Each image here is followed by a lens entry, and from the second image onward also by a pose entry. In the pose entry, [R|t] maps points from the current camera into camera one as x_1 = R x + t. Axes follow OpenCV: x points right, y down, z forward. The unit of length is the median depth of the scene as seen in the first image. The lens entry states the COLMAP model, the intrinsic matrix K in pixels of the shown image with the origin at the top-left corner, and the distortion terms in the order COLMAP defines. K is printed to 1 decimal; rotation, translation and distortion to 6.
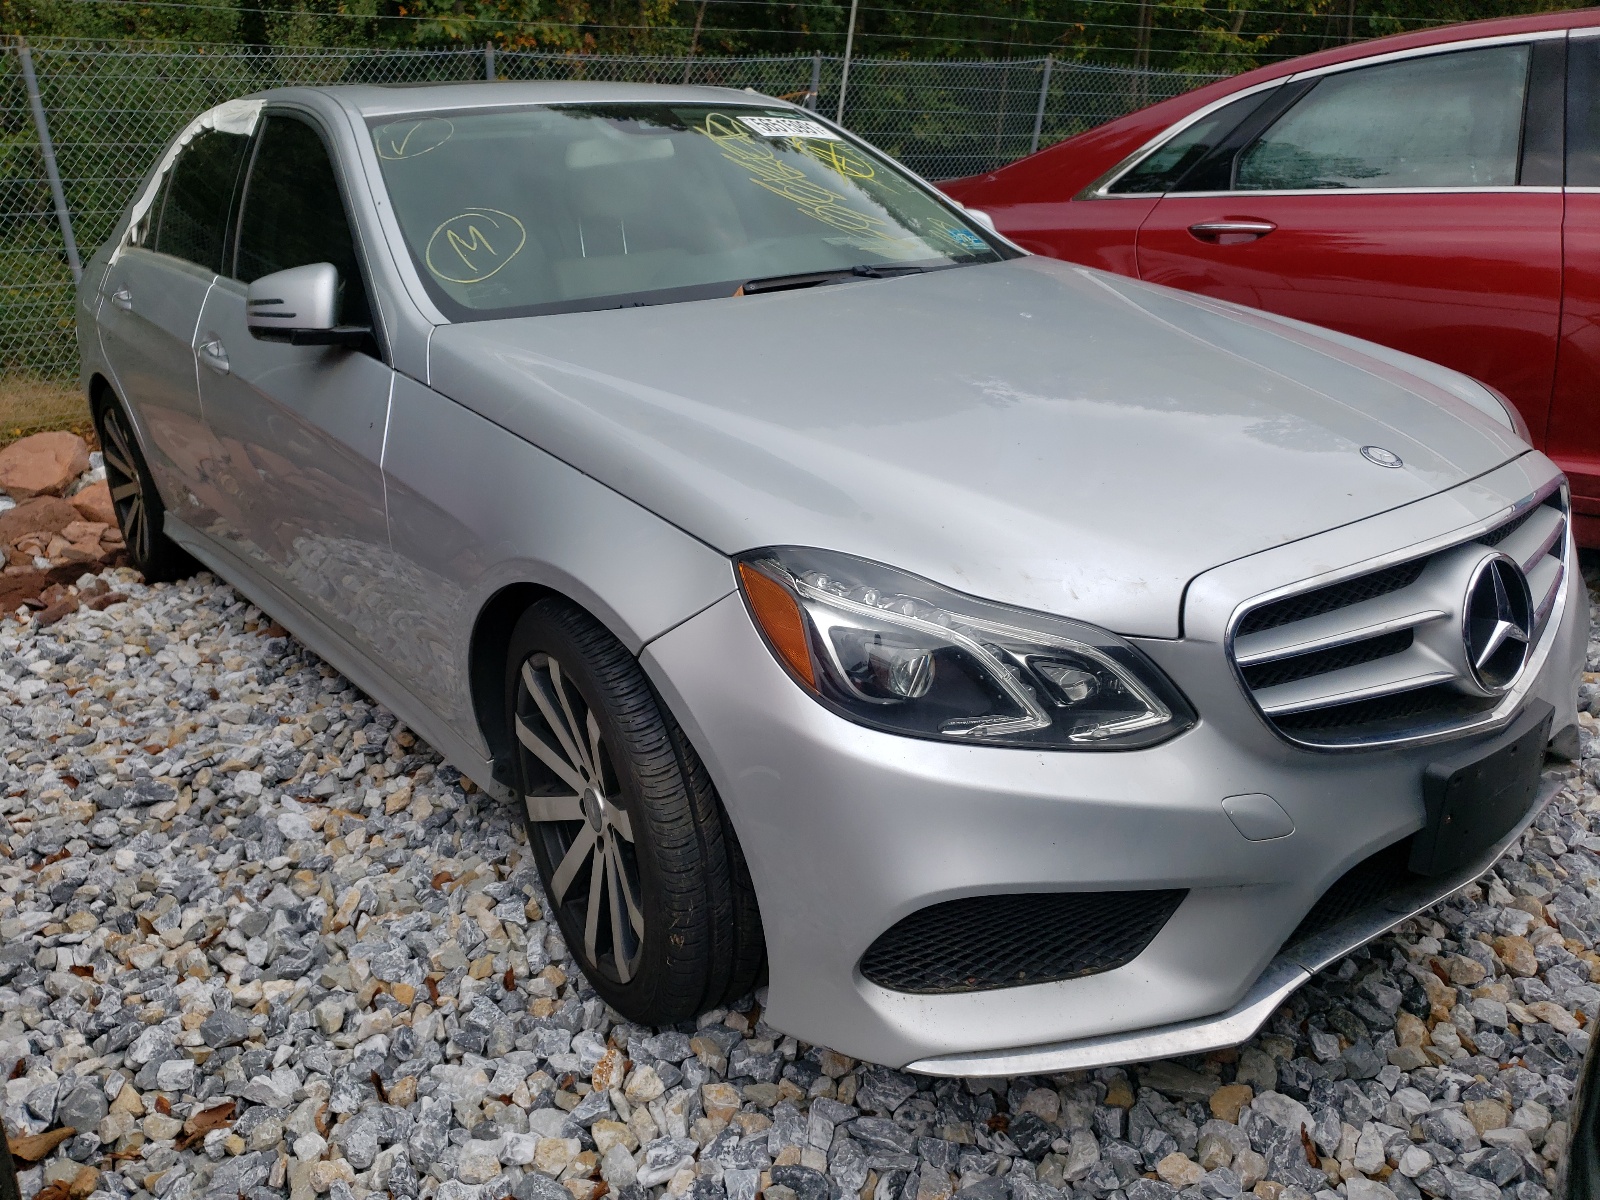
lens RADIAL K [[1210.3, 0, 769.2], [0, 1210.3, 548.1], [0, 0, 1]] dist [0.001418, 0.002286]
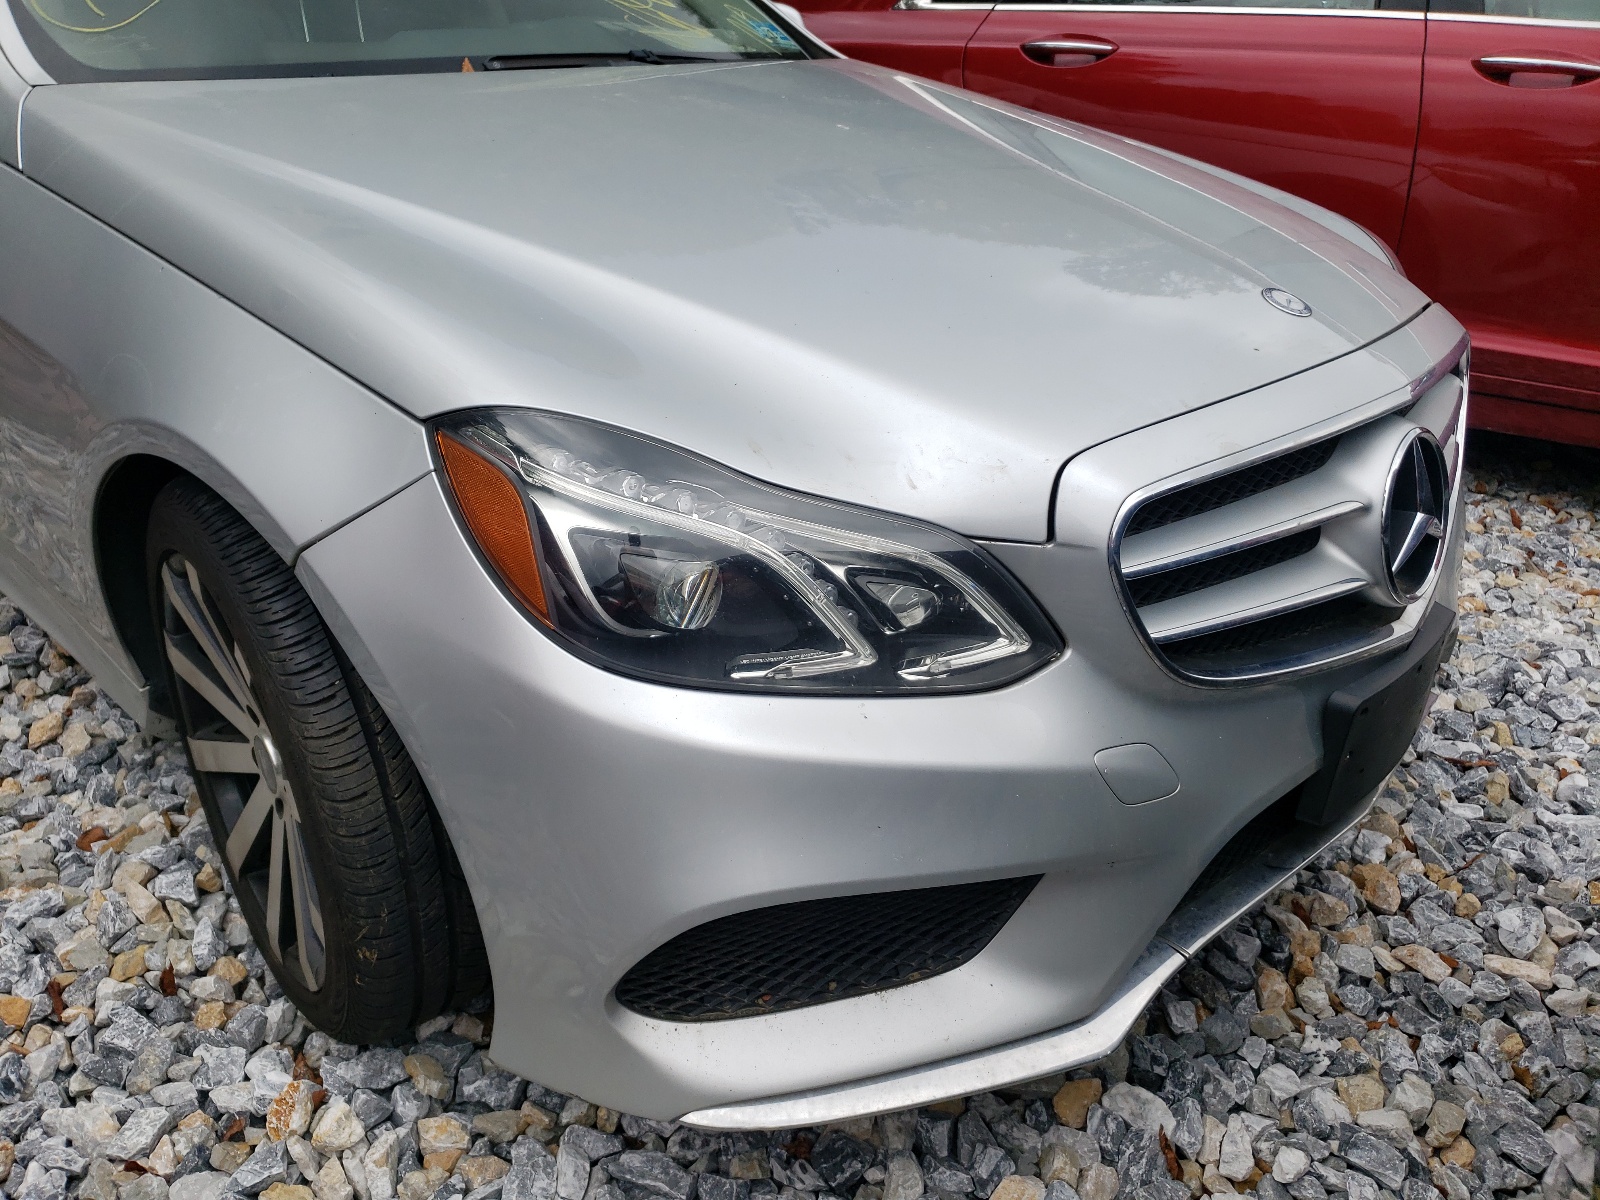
lens RADIAL K [[1211.4, 0, 800.0], [0, 1211.4, 600.0], [0, 0, 1]] dist [0.063770, -0.050693]
pose [[0.982698, -0.015621, 0.184556, 0.046318], [-0.012865, 0.988273, 0.152152, -0.001766], [-0.184769, -0.151894, 0.970973, 0.268550]]
